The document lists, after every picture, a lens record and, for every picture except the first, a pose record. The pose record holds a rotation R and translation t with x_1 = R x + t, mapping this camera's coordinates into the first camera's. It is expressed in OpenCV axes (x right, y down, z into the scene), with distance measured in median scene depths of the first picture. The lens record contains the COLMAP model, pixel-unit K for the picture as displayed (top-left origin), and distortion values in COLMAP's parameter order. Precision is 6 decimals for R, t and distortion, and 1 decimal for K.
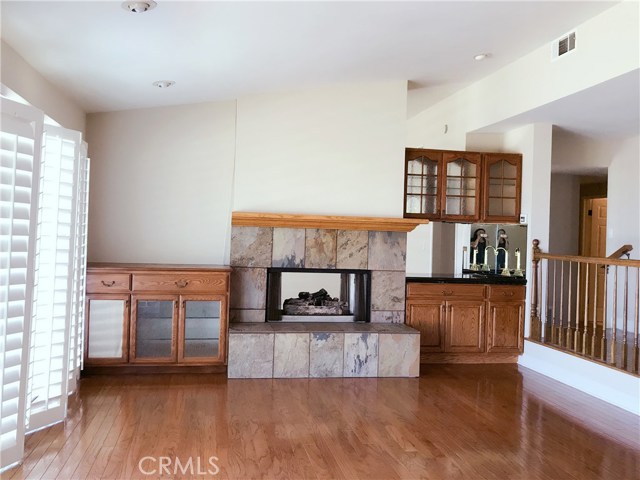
lens RADIAL K [[602.1, 0, 320.0], [0, 602.1, 240.0], [0, 0, 1]] dist [-0.005950, -0.005881]
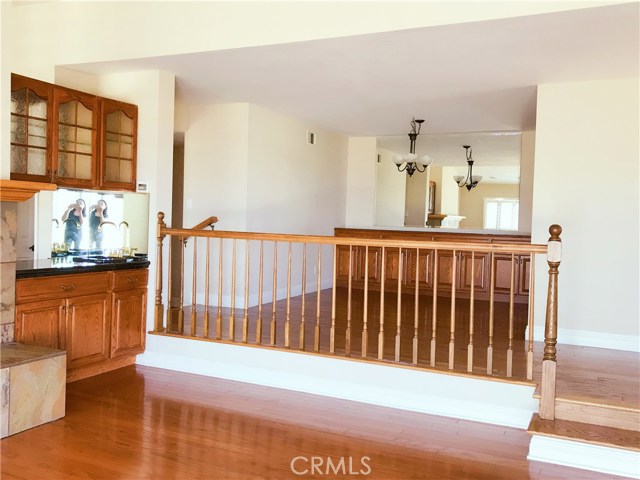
lens RADIAL K [[602.1, 0, 320.0], [0, 602.1, 240.0], [0, 0, 1]] dist [-0.005950, -0.005881]
pose [[0.581410, -0.043650, 0.812439, -0.187535], [-0.005967, 0.998304, 0.057906, -0.011772], [-0.813589, -0.038515, 0.580164, 0.337323]]
